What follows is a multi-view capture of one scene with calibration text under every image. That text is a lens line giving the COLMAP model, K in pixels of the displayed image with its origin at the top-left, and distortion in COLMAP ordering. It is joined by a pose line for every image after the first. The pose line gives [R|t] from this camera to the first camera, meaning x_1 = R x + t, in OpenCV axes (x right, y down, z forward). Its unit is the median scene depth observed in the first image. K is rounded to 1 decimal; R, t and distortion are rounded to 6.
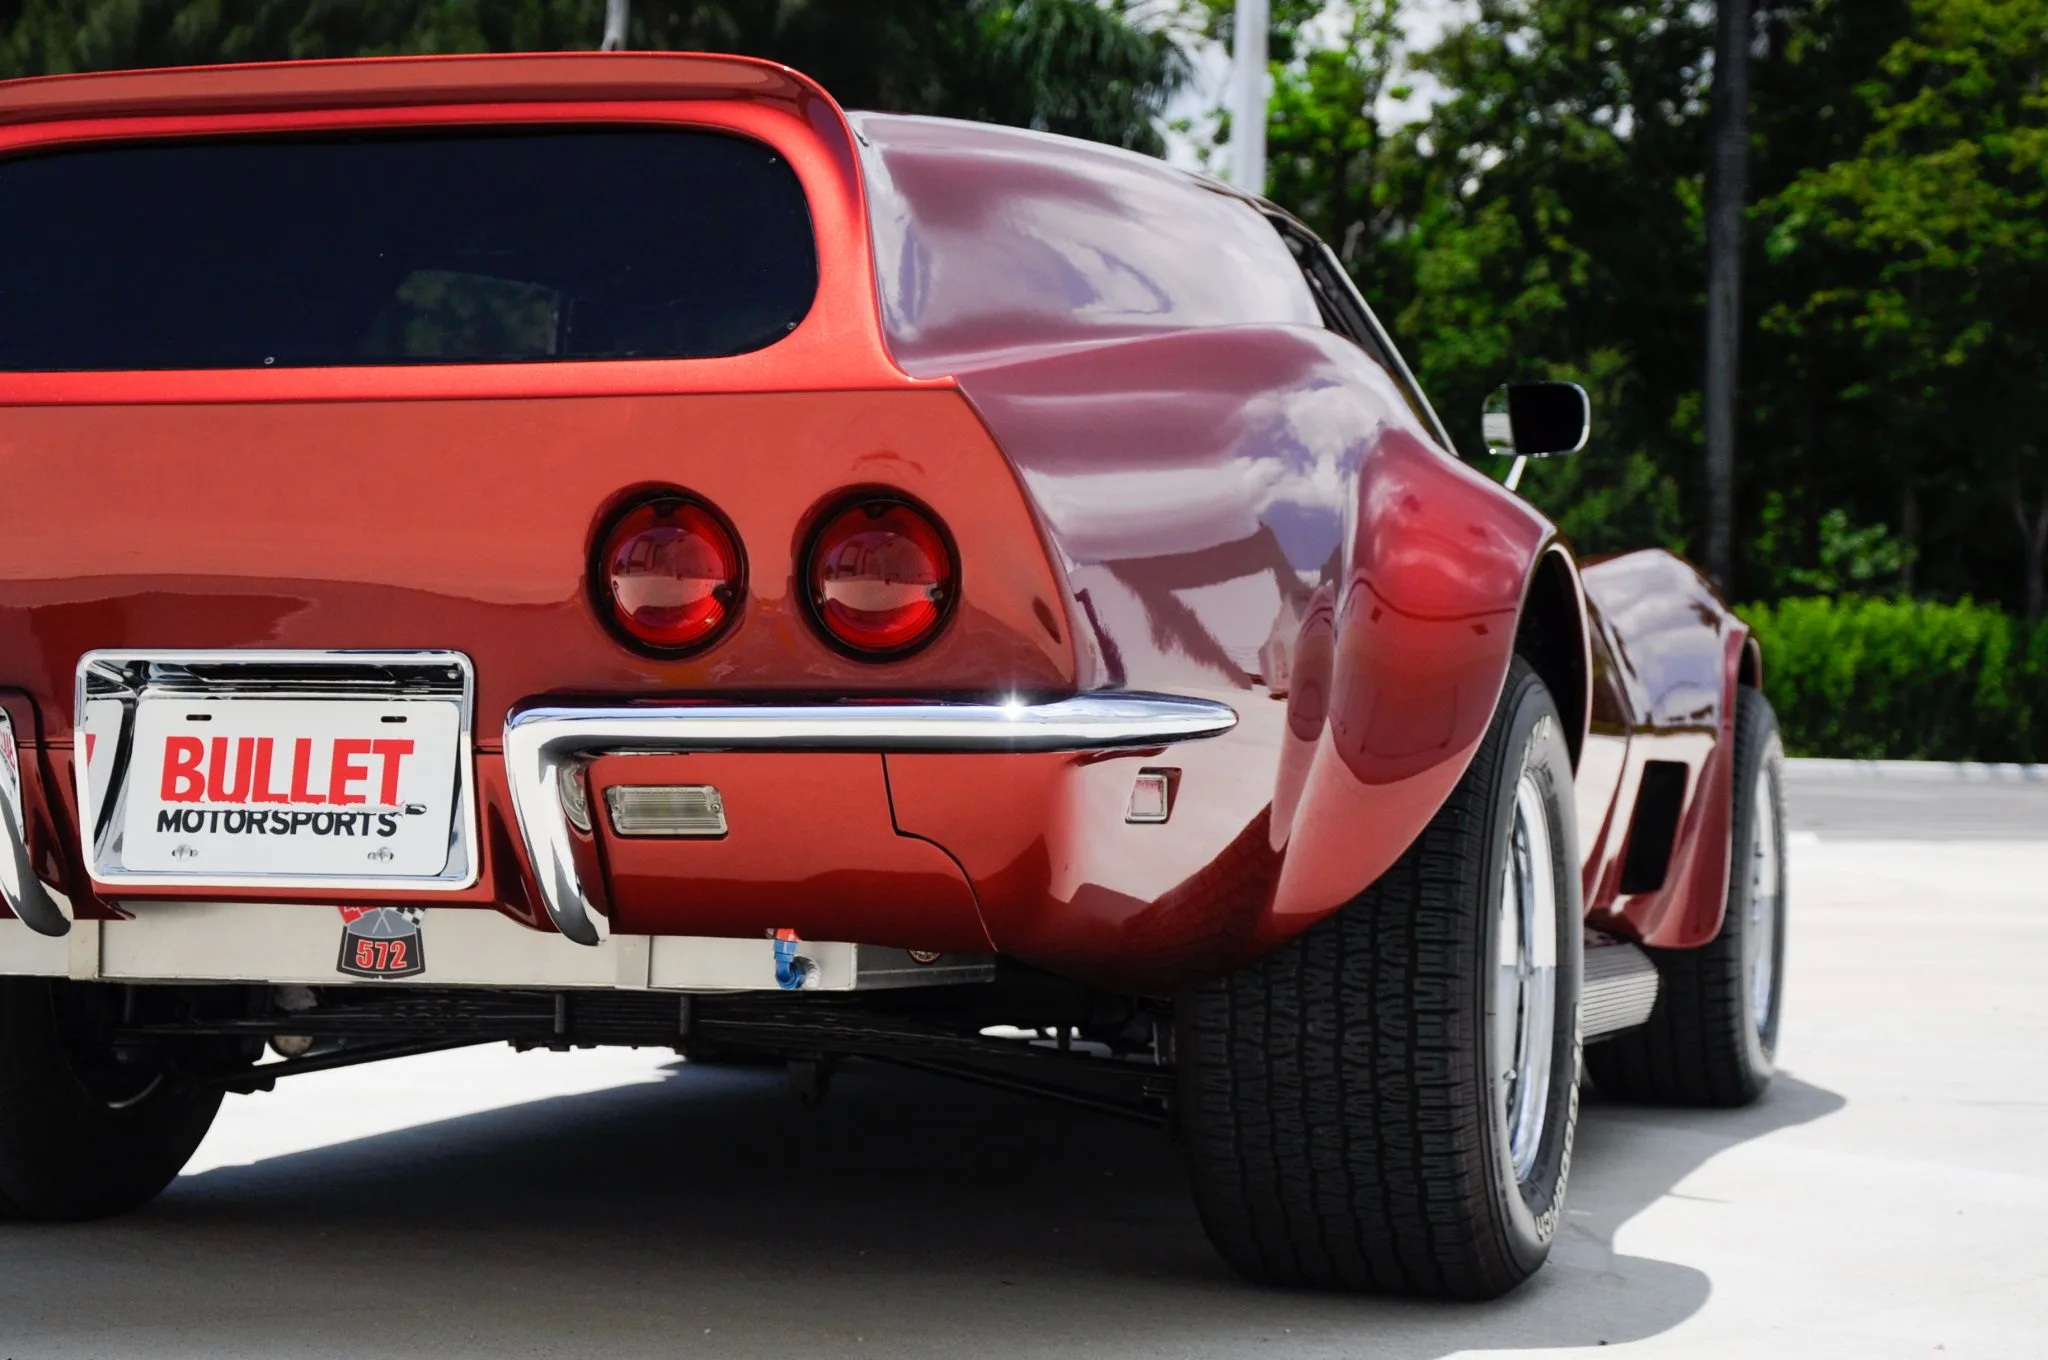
lens RADIAL K [[4392.7, 0, 872.1], [0, 4392.7, 678.9], [0, 0, 1]] dist [0.230948, 0.550290]
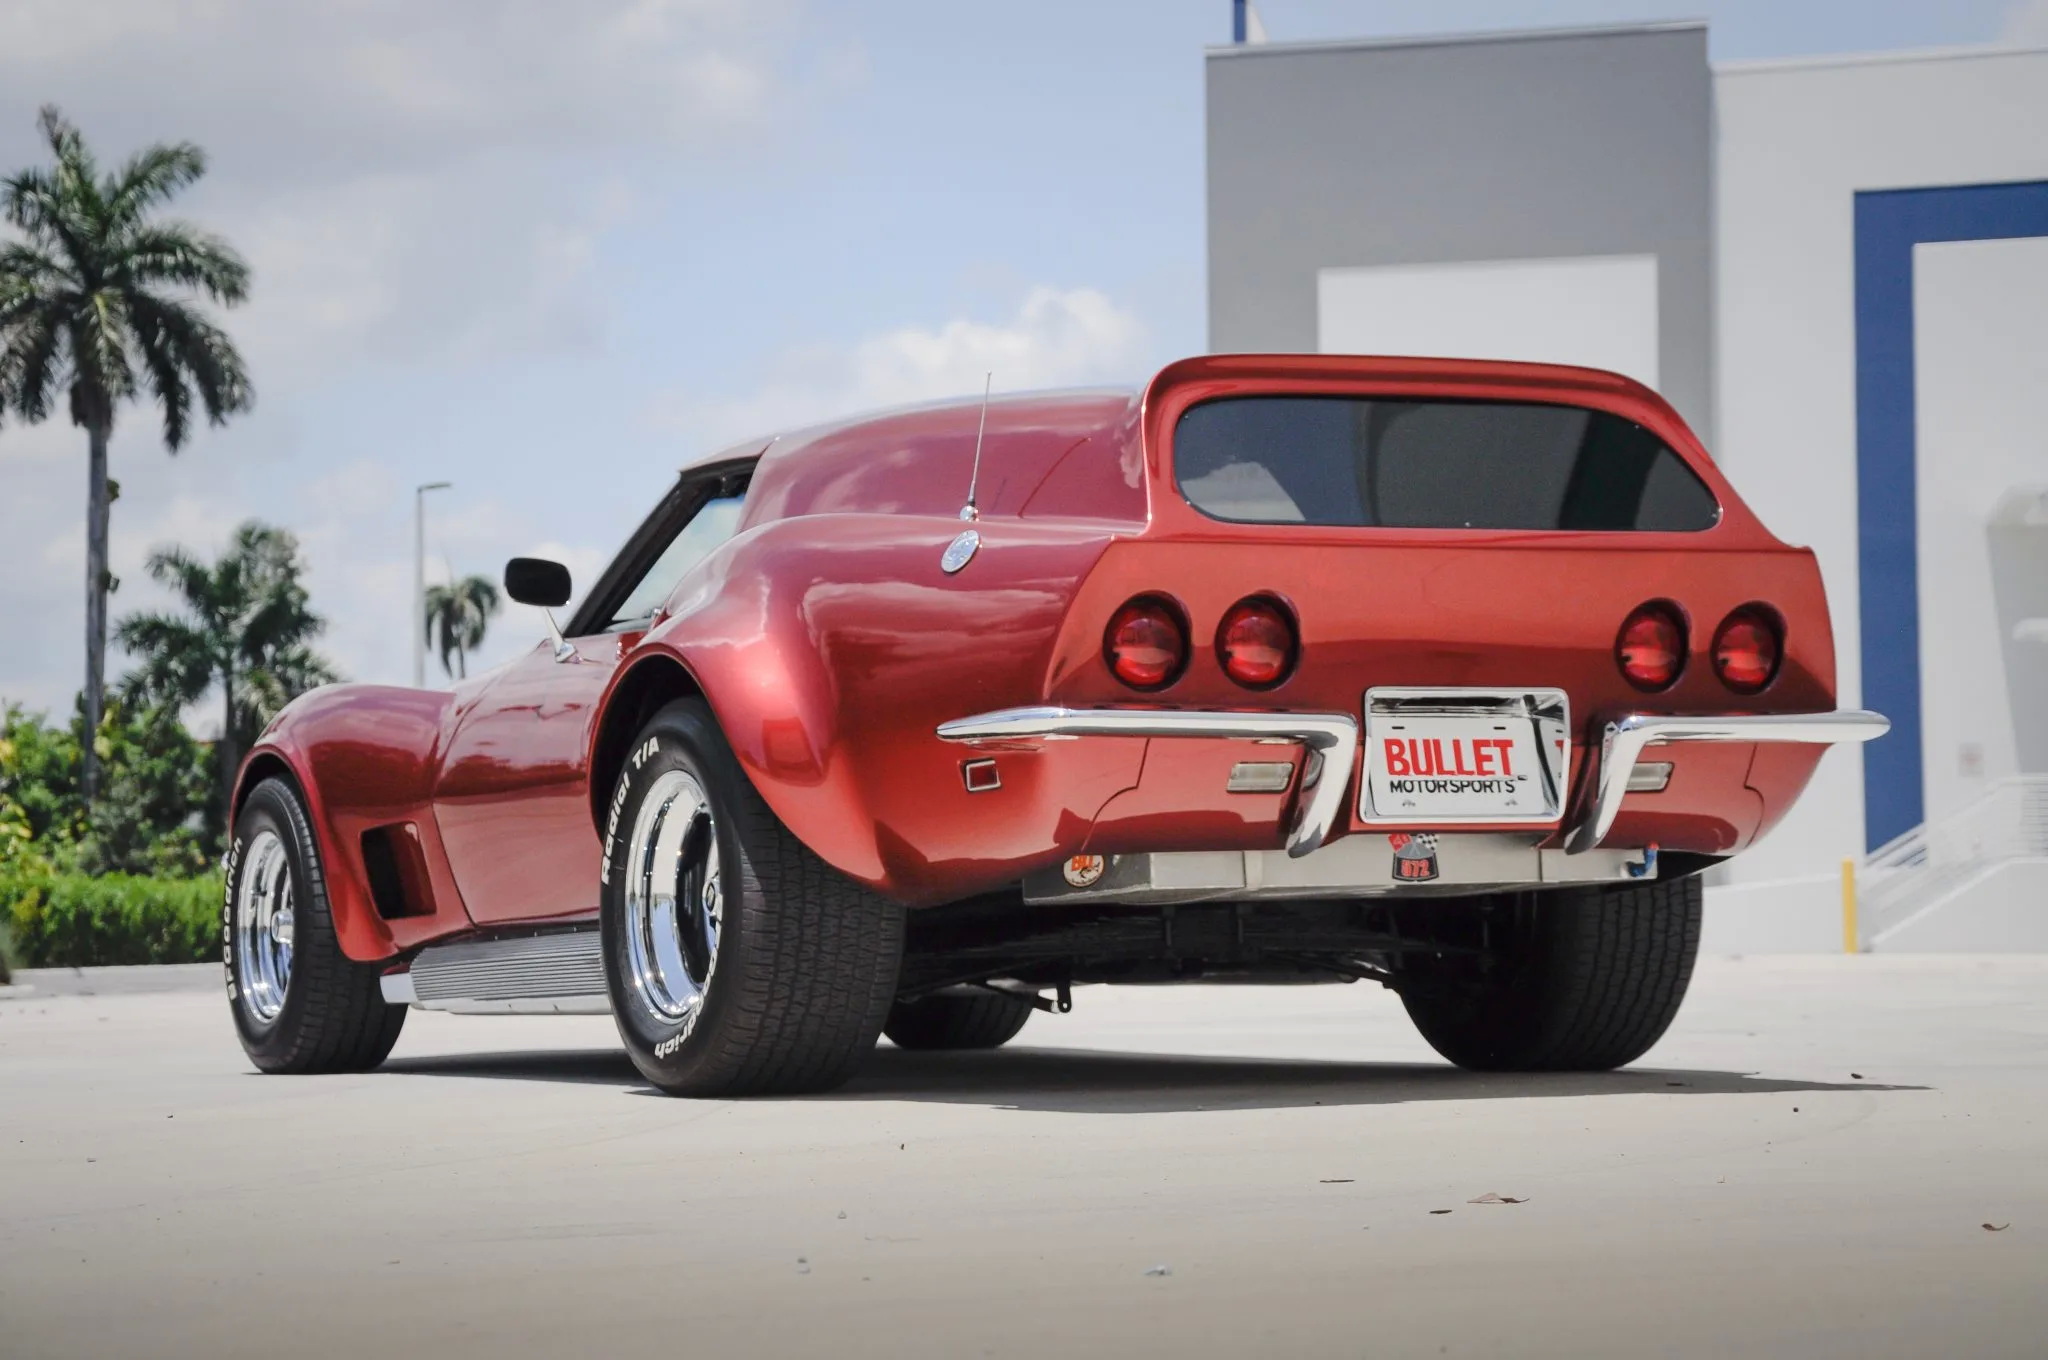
lens RADIAL K [[4392.7, 0, 872.1], [0, 4392.7, 678.9], [0, 0, 1]] dist [0.230948, 0.550290]
pose [[0.734504, 0.013226, 0.678475, -1.495061], [0.022308, 0.998799, -0.043621, 0.061110], [-0.678237, 0.047175, 0.733327, -0.134219]]
